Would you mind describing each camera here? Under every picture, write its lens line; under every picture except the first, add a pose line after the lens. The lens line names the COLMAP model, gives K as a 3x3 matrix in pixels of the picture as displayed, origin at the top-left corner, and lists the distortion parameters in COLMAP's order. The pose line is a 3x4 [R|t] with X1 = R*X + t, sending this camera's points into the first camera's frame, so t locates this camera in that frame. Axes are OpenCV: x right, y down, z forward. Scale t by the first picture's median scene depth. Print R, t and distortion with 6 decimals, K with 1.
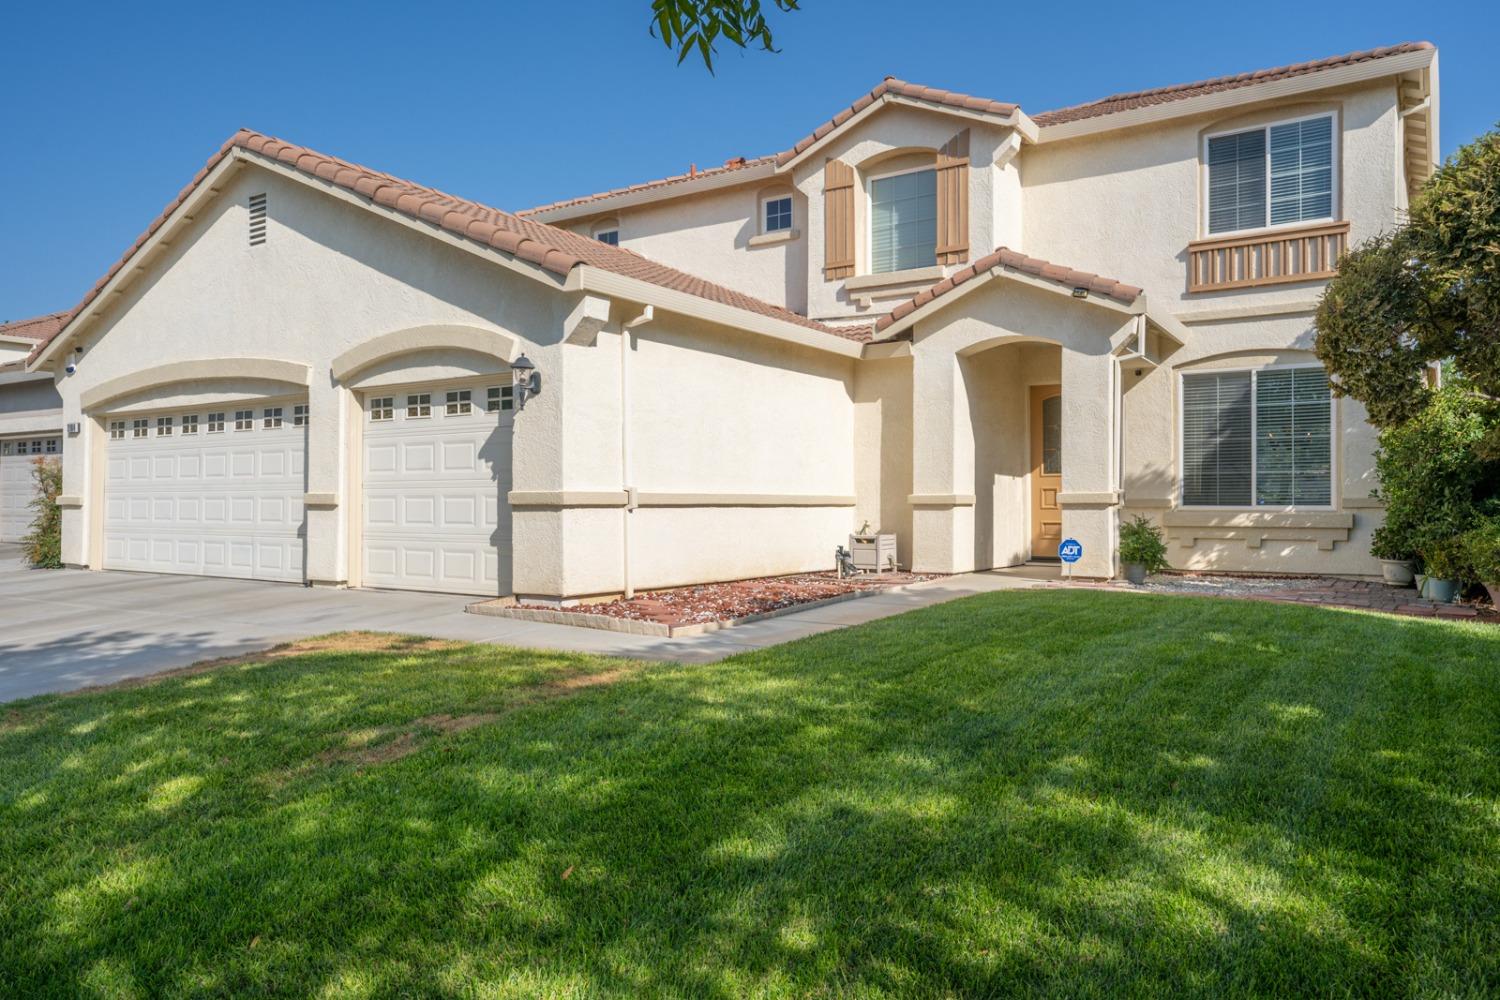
lens RADIAL K [[1074.7, 0, 750.0], [0, 1074.7, 500.0], [0, 0, 1]] dist [-0.002689, 0.003322]
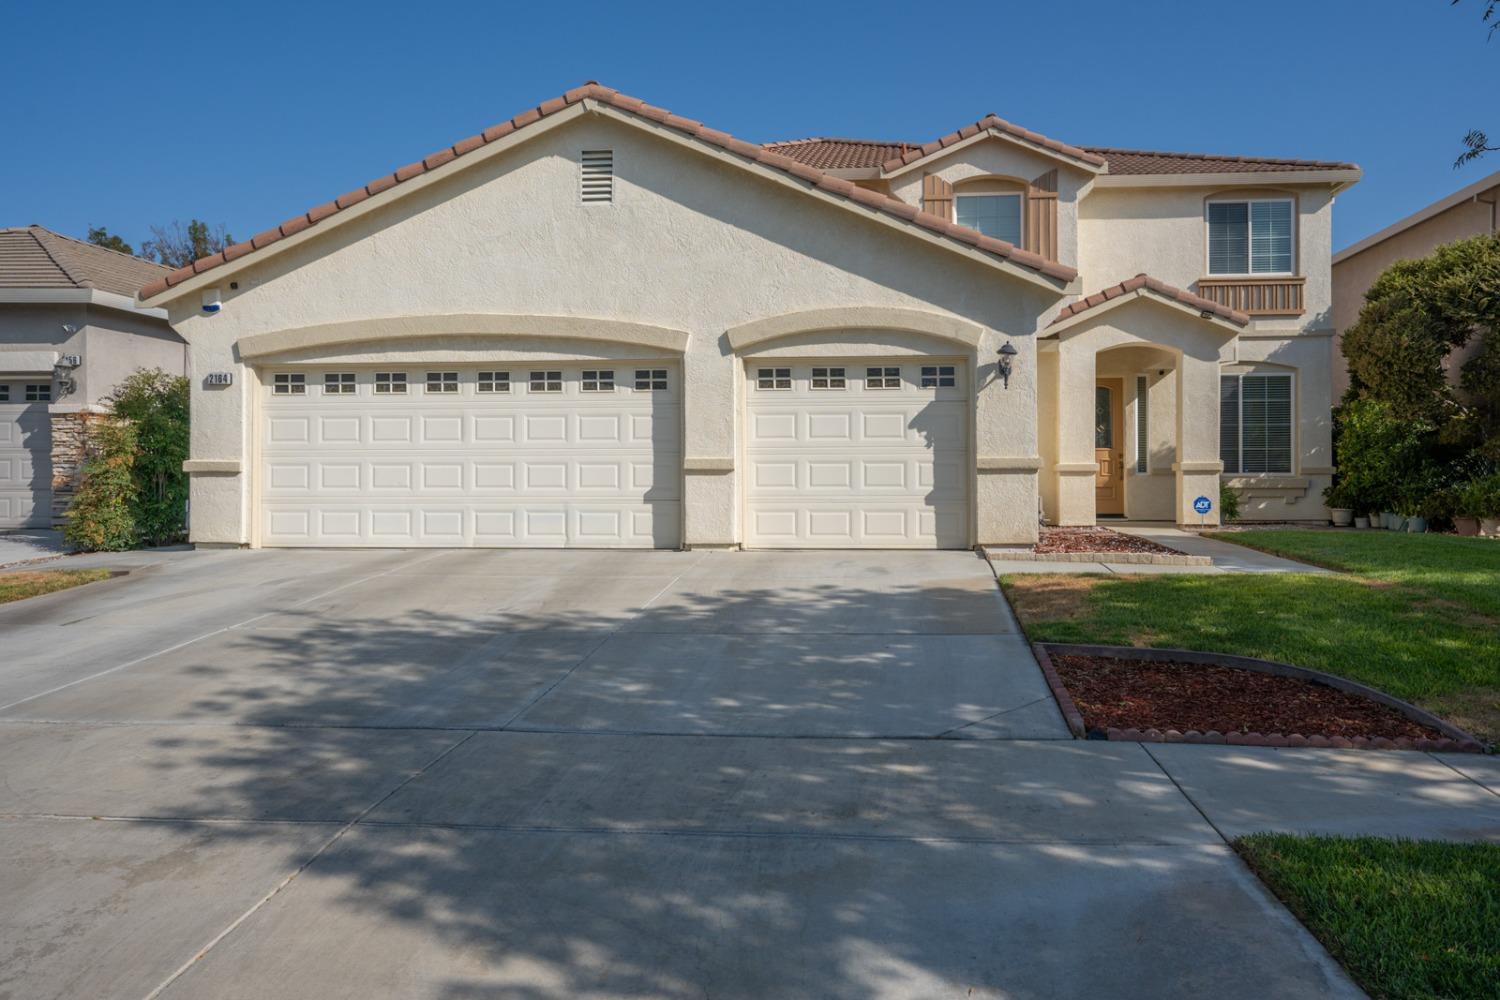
lens RADIAL K [[1133.0, 0, 750.0], [0, 1133.0, 500.0], [0, 0, 1]] dist [-0.004003, -0.003421]
pose [[0.867633, -0.010529, 0.497094, -0.839687], [0.000497, 0.999794, 0.020308, 0.010573], [-0.497205, -0.017373, 0.867459, 0.039862]]
